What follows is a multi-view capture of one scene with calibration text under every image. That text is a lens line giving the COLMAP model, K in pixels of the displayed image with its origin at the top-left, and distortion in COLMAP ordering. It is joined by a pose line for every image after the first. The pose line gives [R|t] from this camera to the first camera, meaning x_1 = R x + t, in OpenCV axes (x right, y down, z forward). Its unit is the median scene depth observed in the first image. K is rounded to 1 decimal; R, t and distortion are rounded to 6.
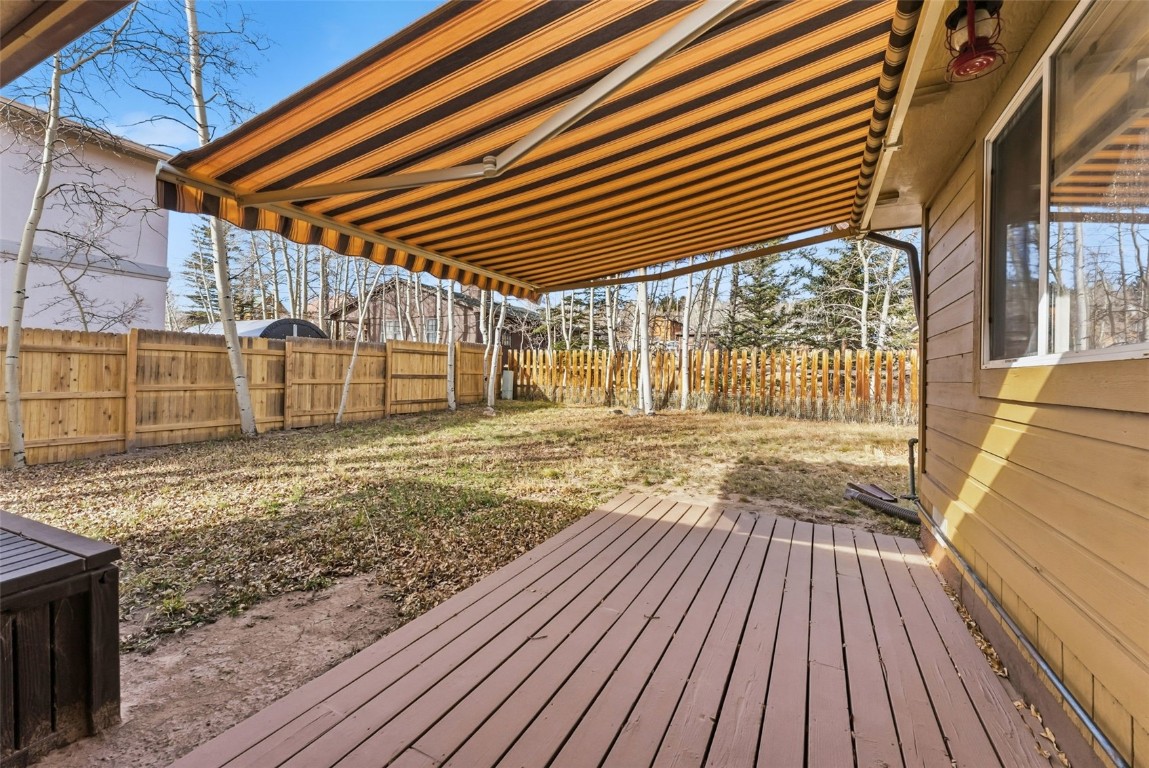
lens RADIAL K [[475.0, 0, 568.7], [0, 475.0, 371.5], [0, 0, 1]] dist [-0.000514, -0.000083]
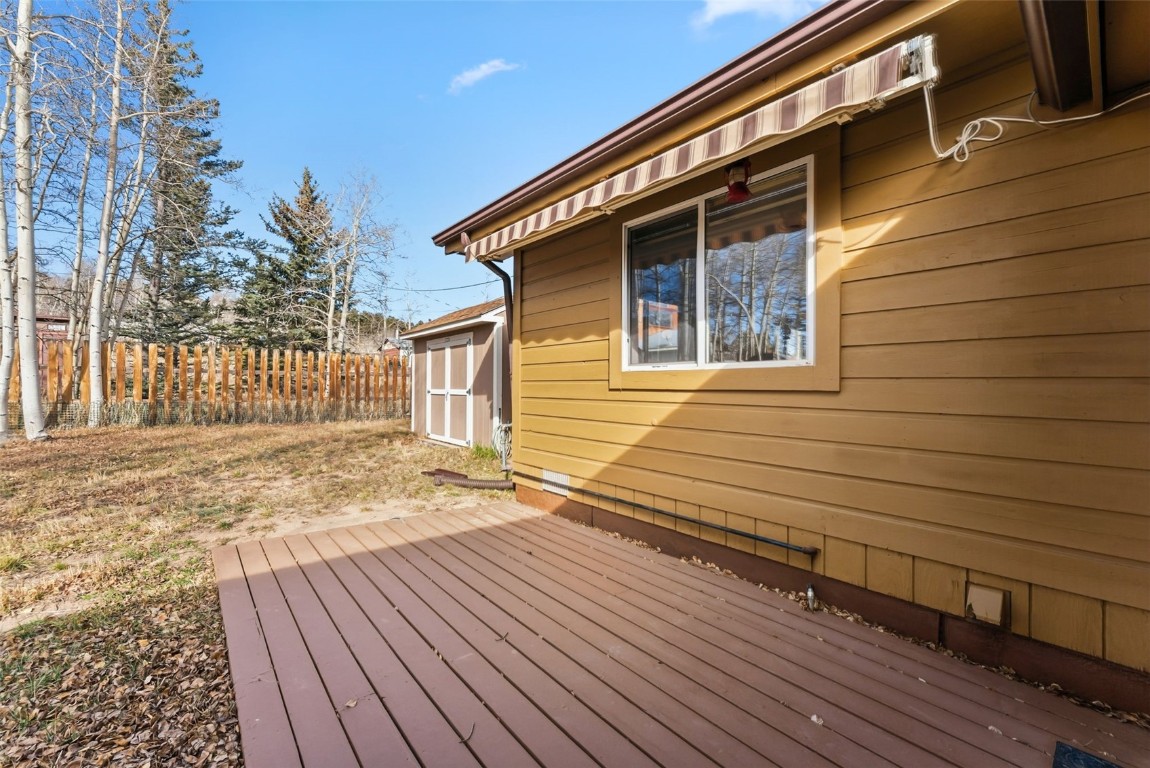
lens RADIAL K [[470.3, 0, 564.5], [0, 470.3, 377.5], [0, 0, 1]] dist [-0.009604, -0.000208]
pose [[0.395513, -0.007959, 0.918426, -0.130851], [-0.003520, 0.999942, 0.010181, -0.002420], [-0.918454, -0.007259, 0.395462, 0.108703]]
